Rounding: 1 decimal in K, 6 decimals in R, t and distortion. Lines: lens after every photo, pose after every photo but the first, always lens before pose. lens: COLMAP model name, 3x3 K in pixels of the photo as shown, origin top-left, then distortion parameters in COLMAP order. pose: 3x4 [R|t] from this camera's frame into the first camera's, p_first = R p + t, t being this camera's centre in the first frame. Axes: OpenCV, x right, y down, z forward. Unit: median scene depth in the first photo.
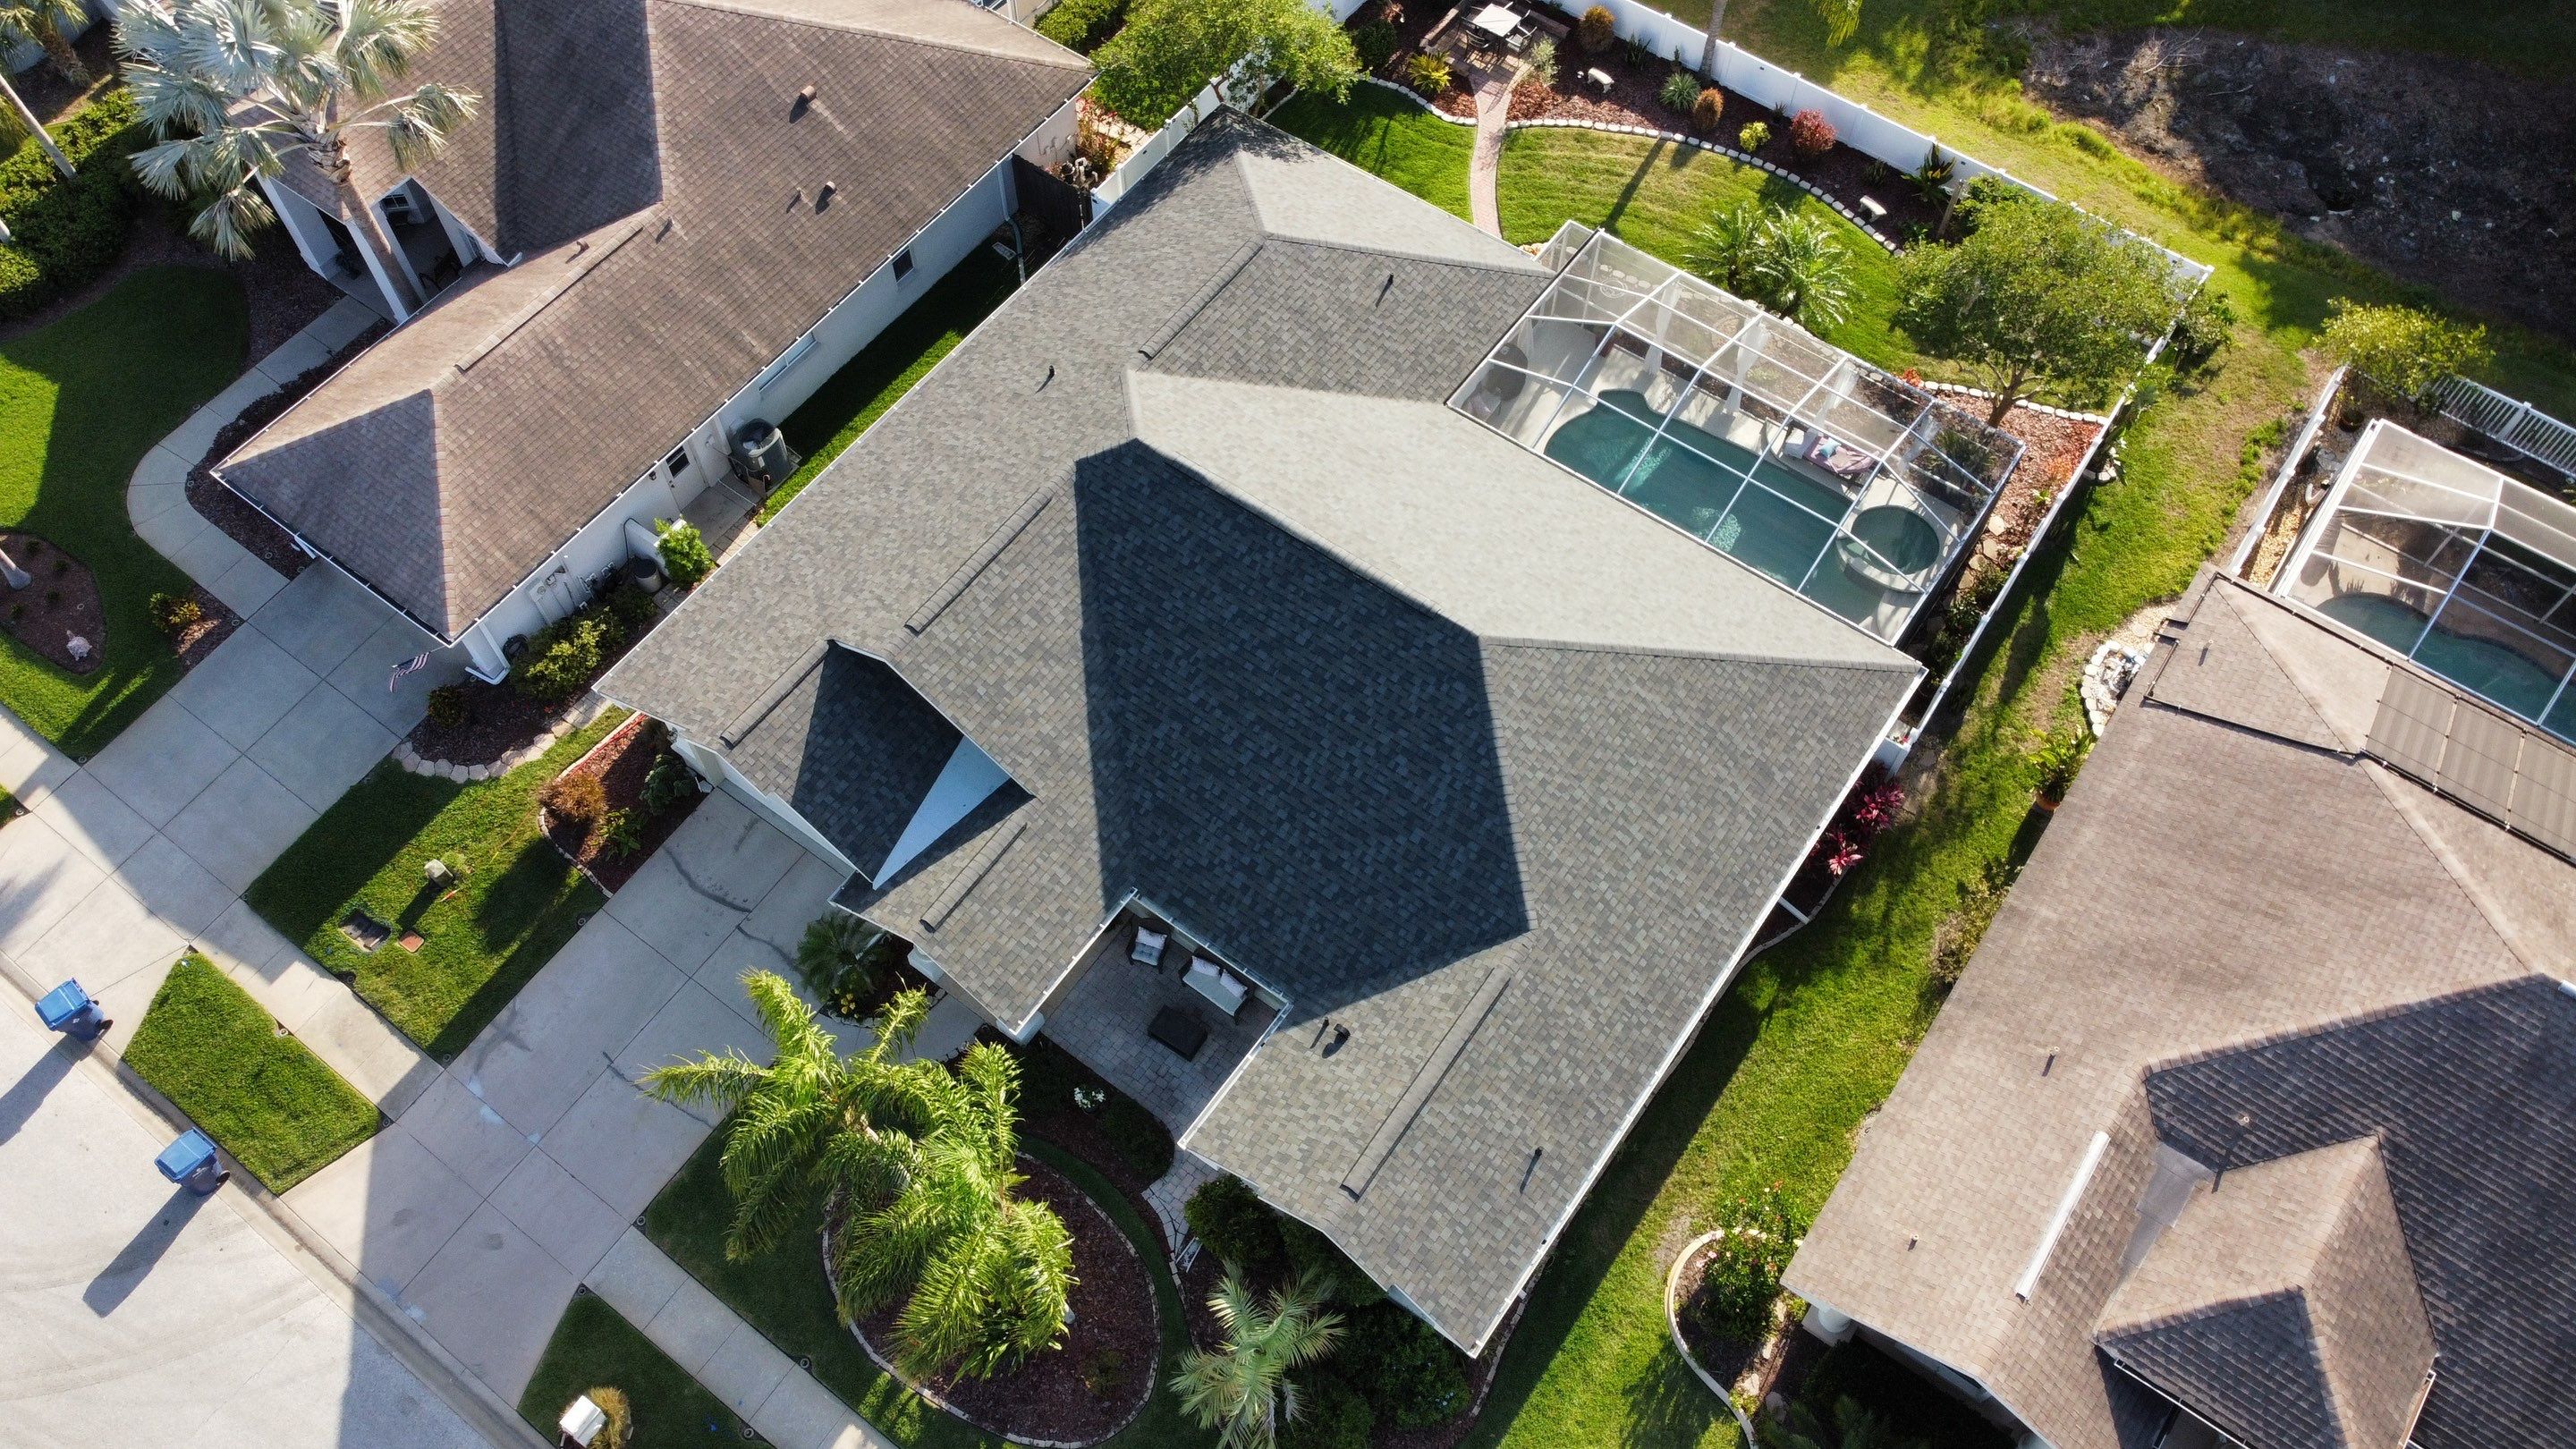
lens RADIAL K [[1952.0, 0, 1242.4], [0, 1952.0, 684.8], [0, 0, 1]] dist [0.015044, -0.022505]
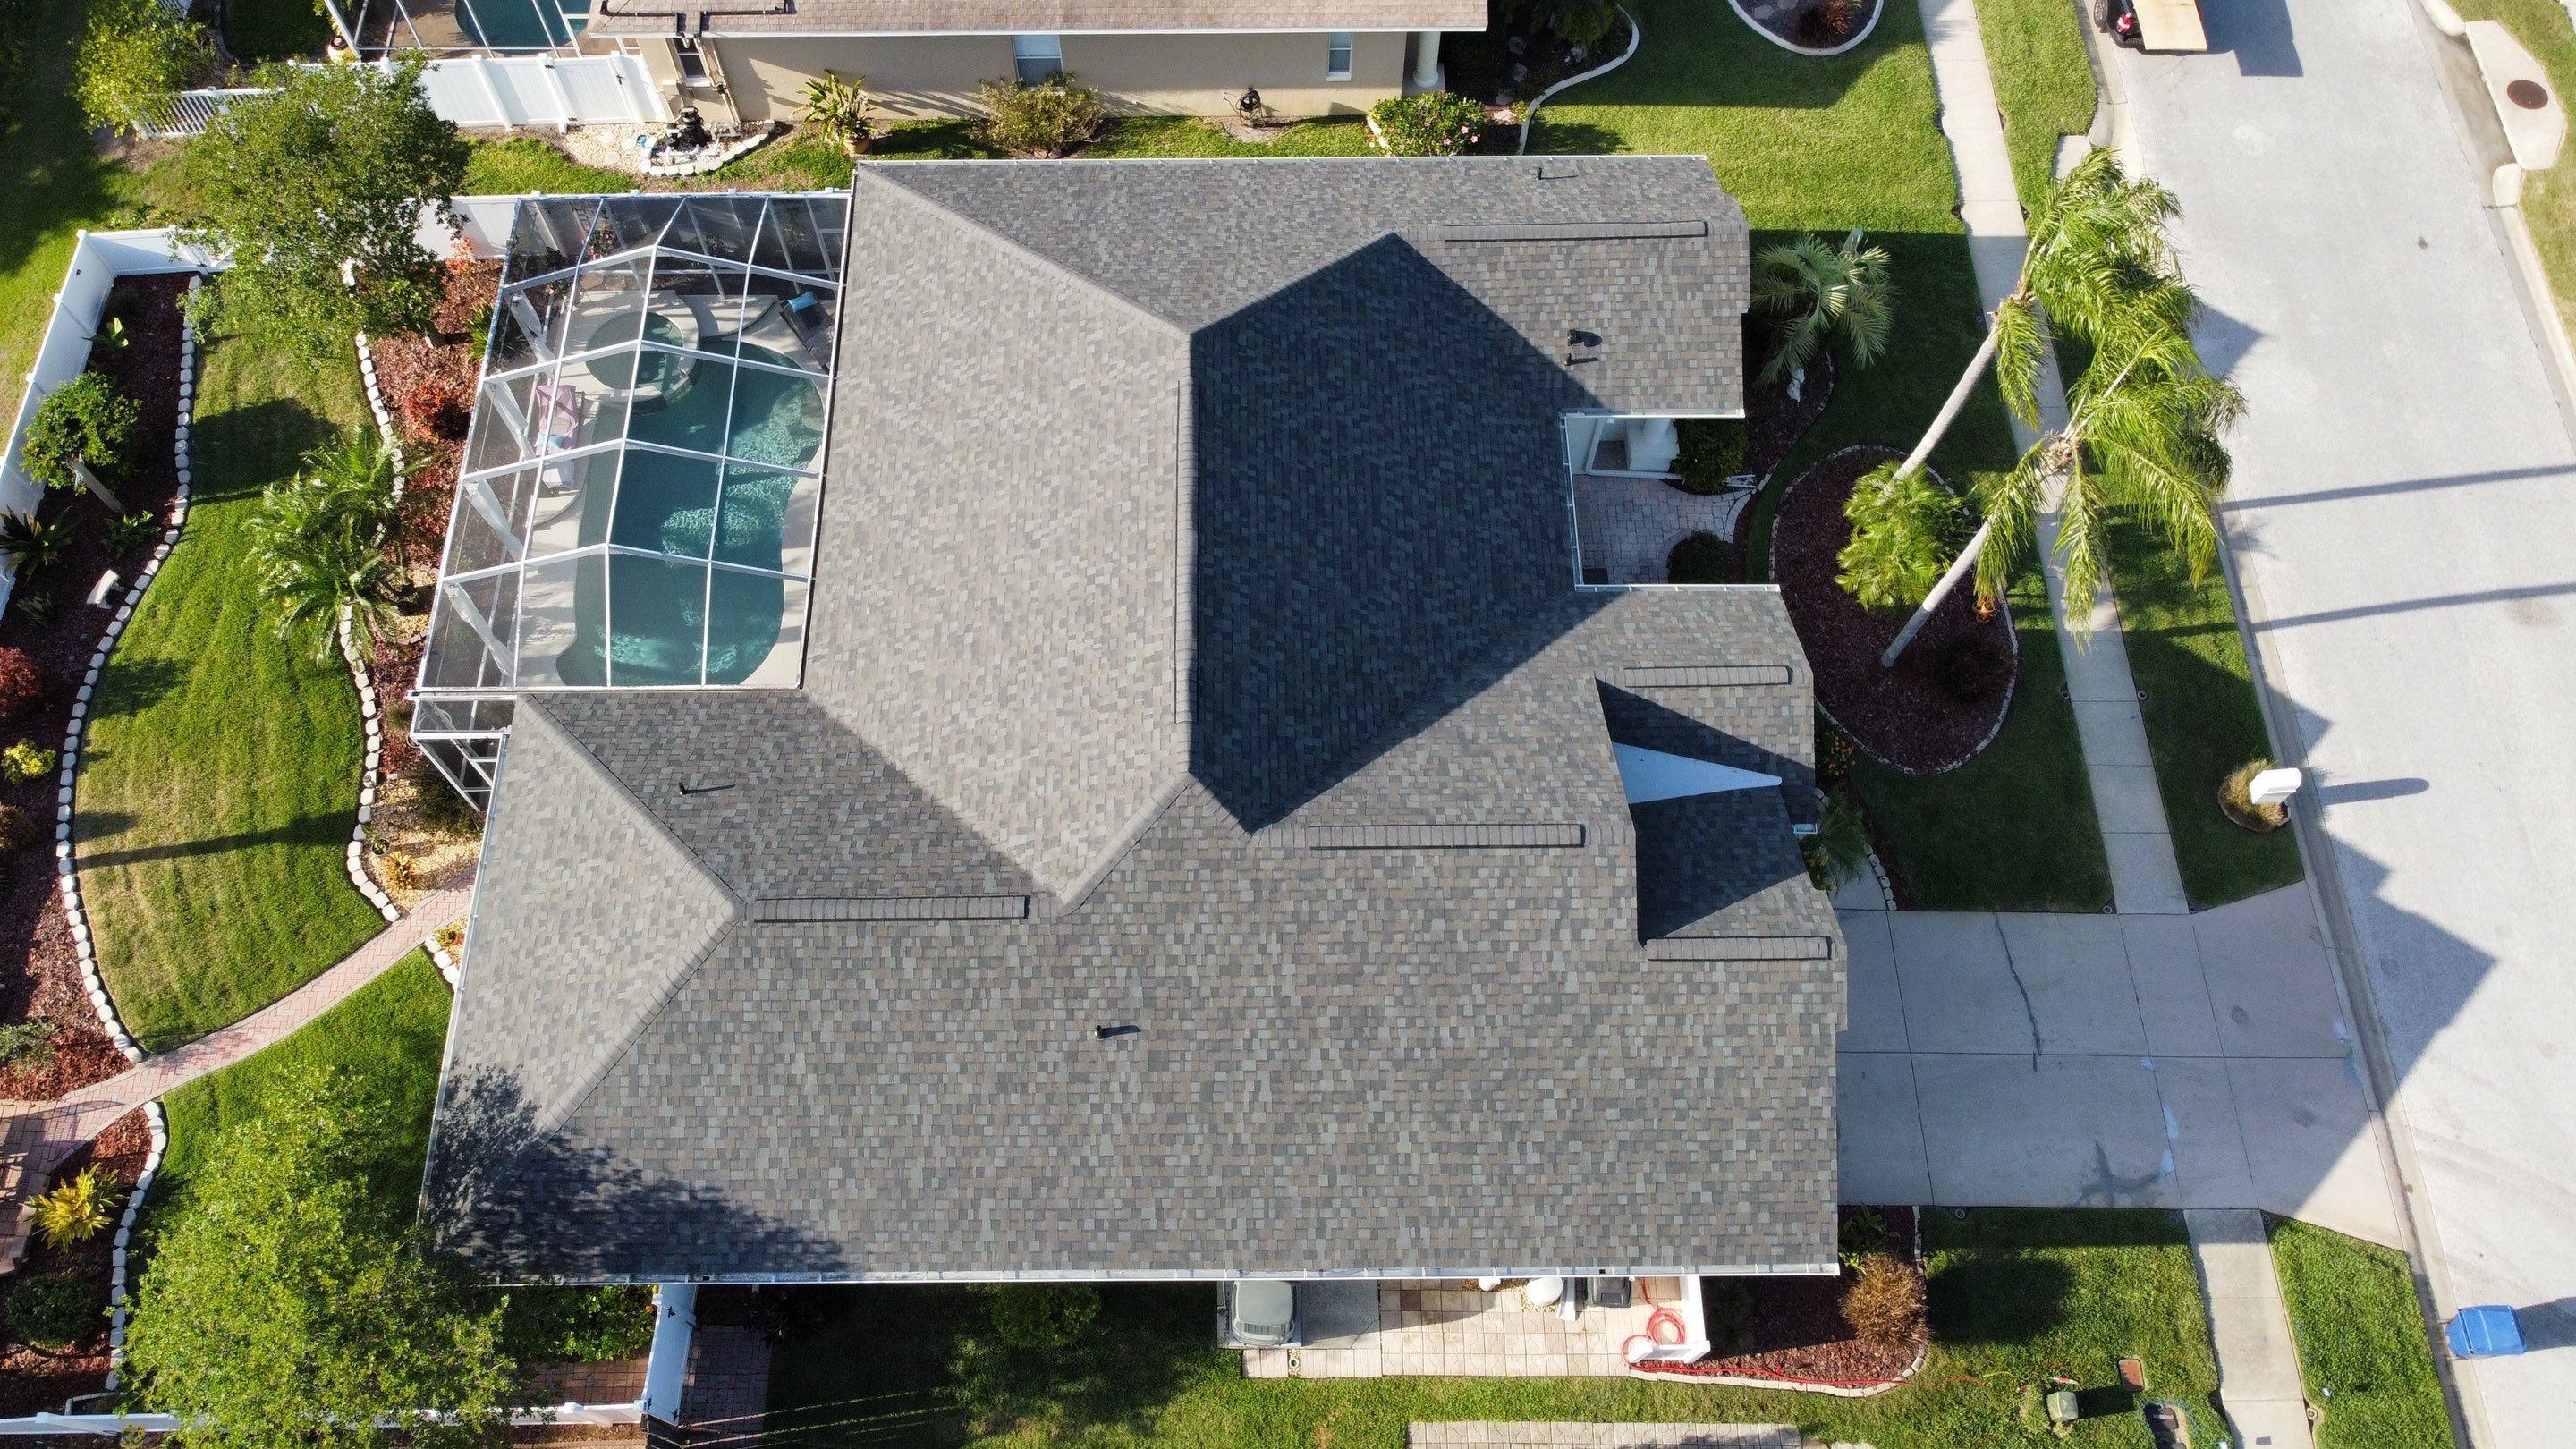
lens RADIAL K [[1952.0, 0, 1257.3], [0, 1952.0, 710.1], [0, 0, 1]] dist [0.015044, -0.022505]
pose [[-0.603699, -0.709291, 0.363942, -0.304423], [0.680176, -0.220147, 0.699211, -0.585915], [-0.415823, 0.669657, 0.615345, 0.476548]]
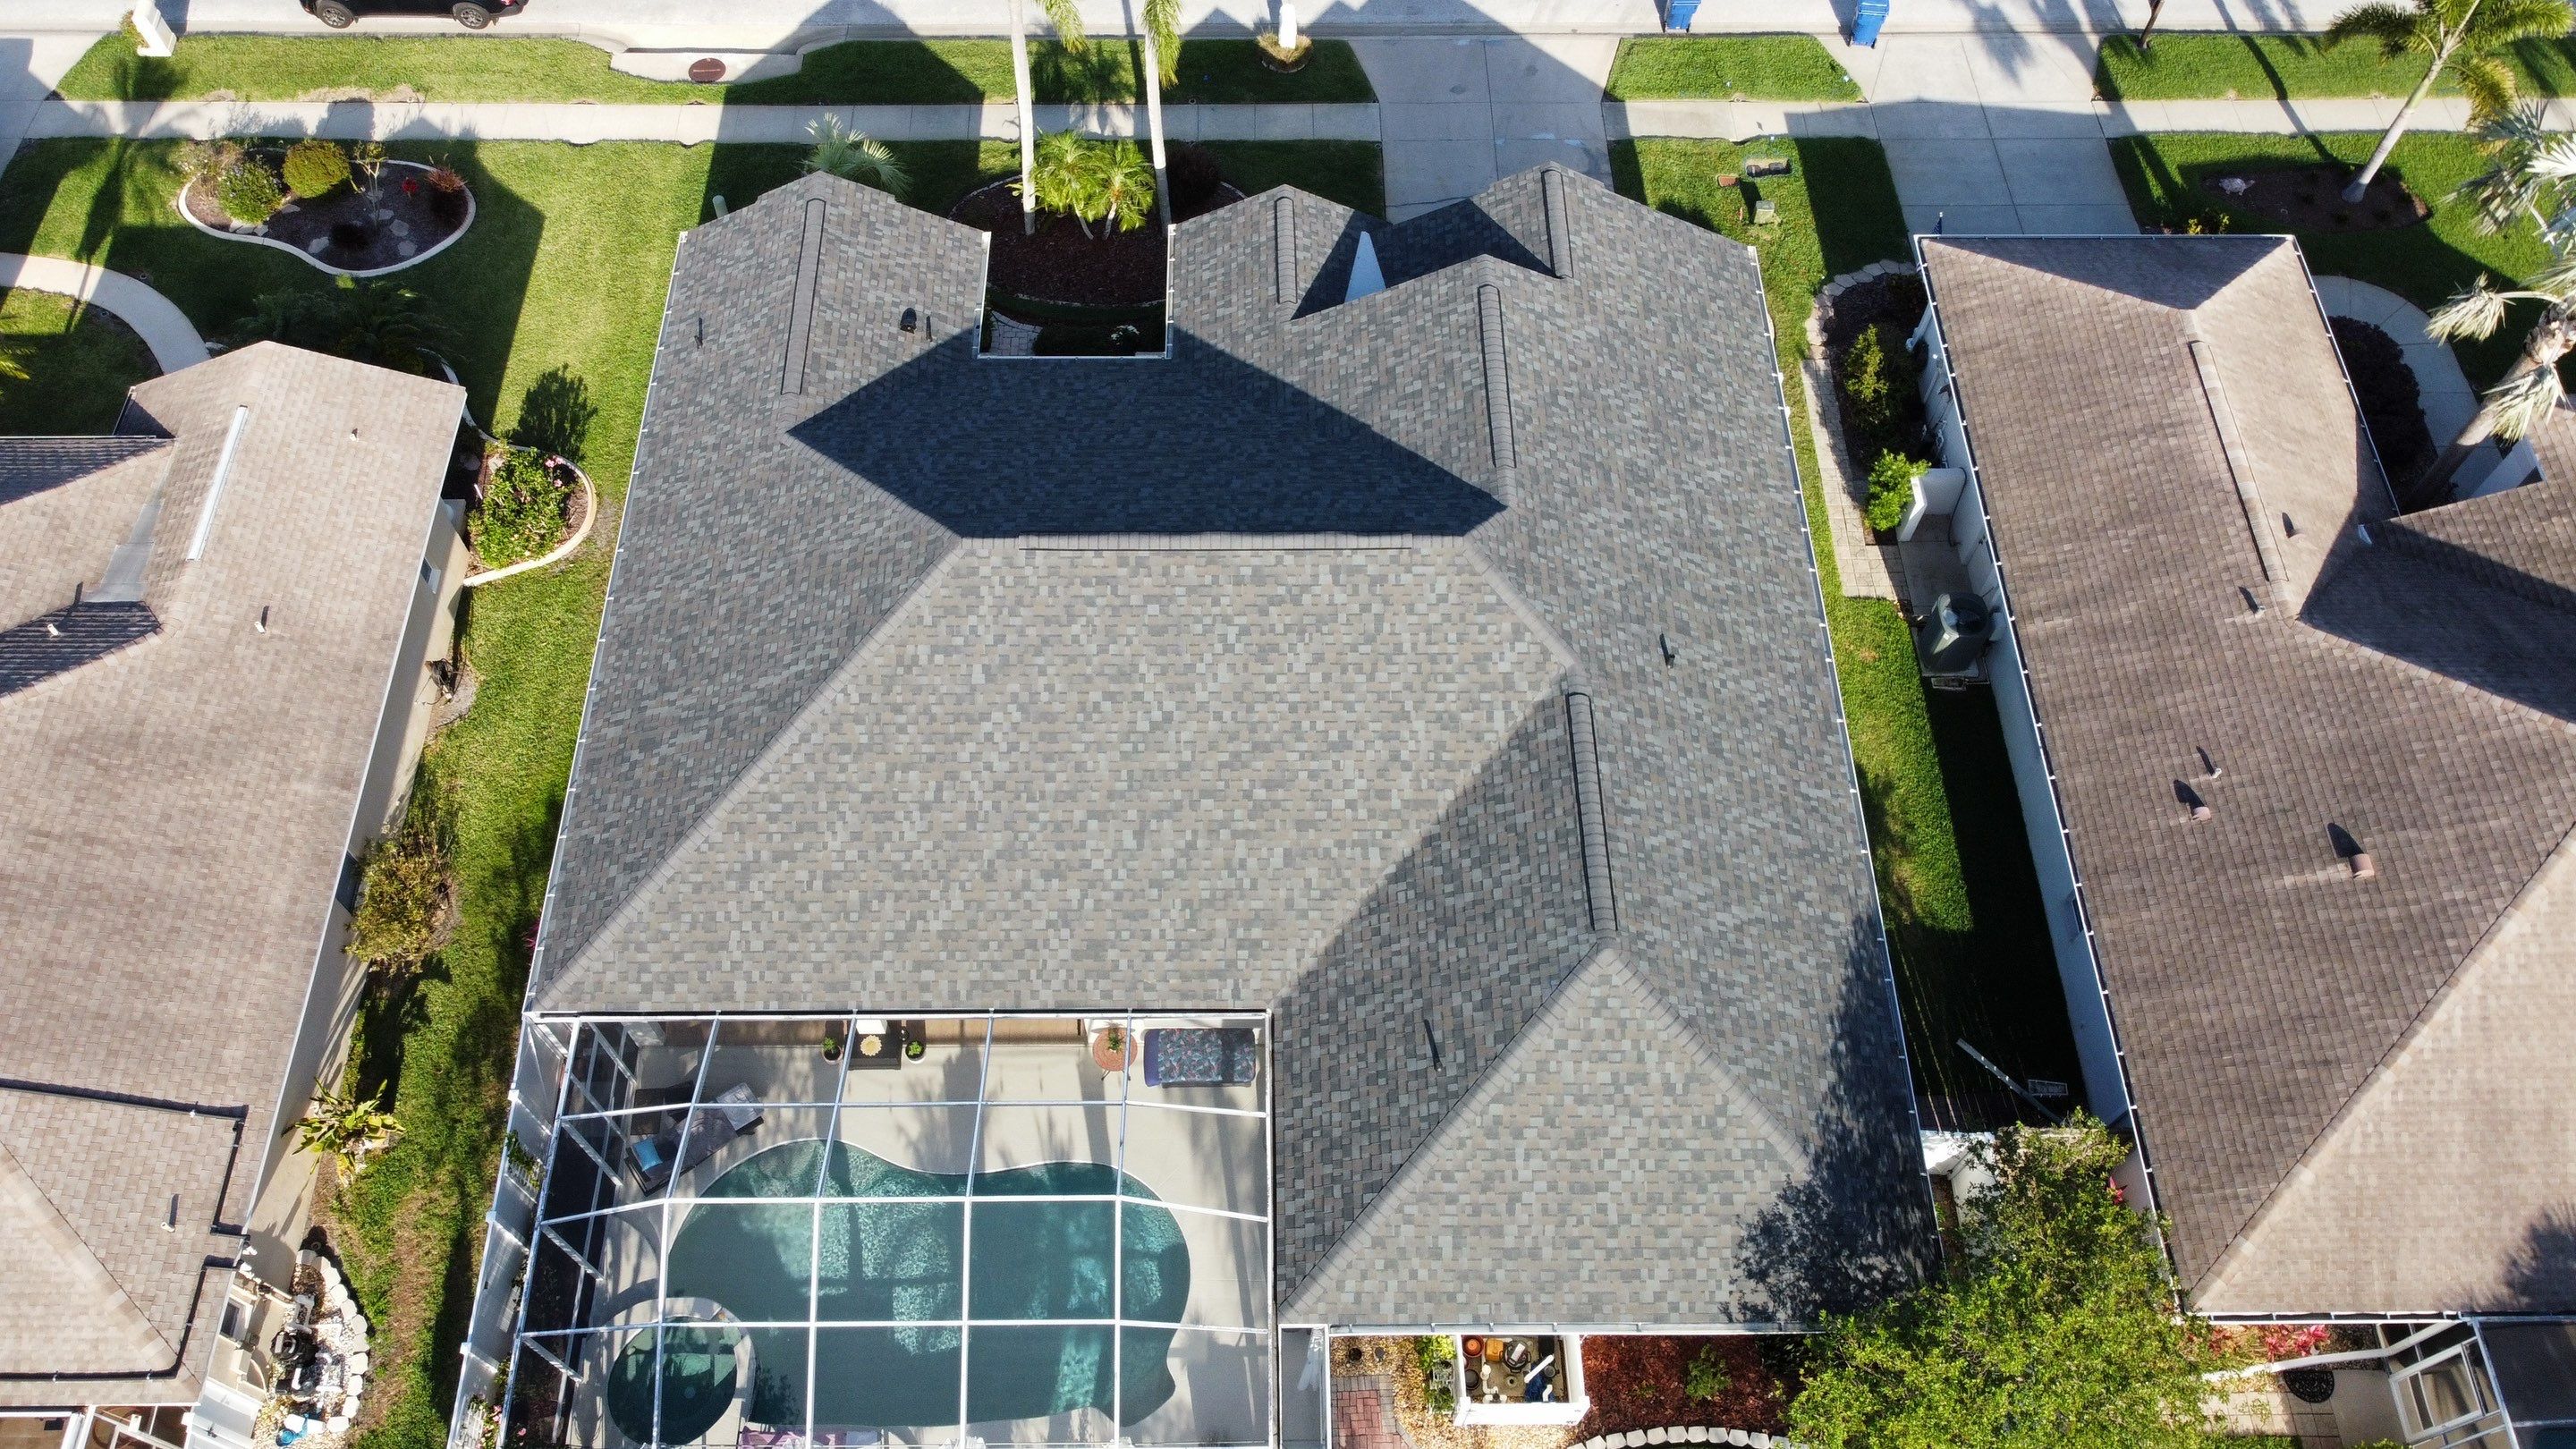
lens RADIAL K [[1952.0, 0, 1271.2], [0, 1952.0, 697.5], [0, 0, 1]] dist [0.015044, -0.022505]
pose [[-0.797301, 0.517849, -0.310071, 0.275663], [-0.512458, -0.309356, 0.801053, -0.705610], [0.318902, 0.797579, 0.512025, 0.570531]]
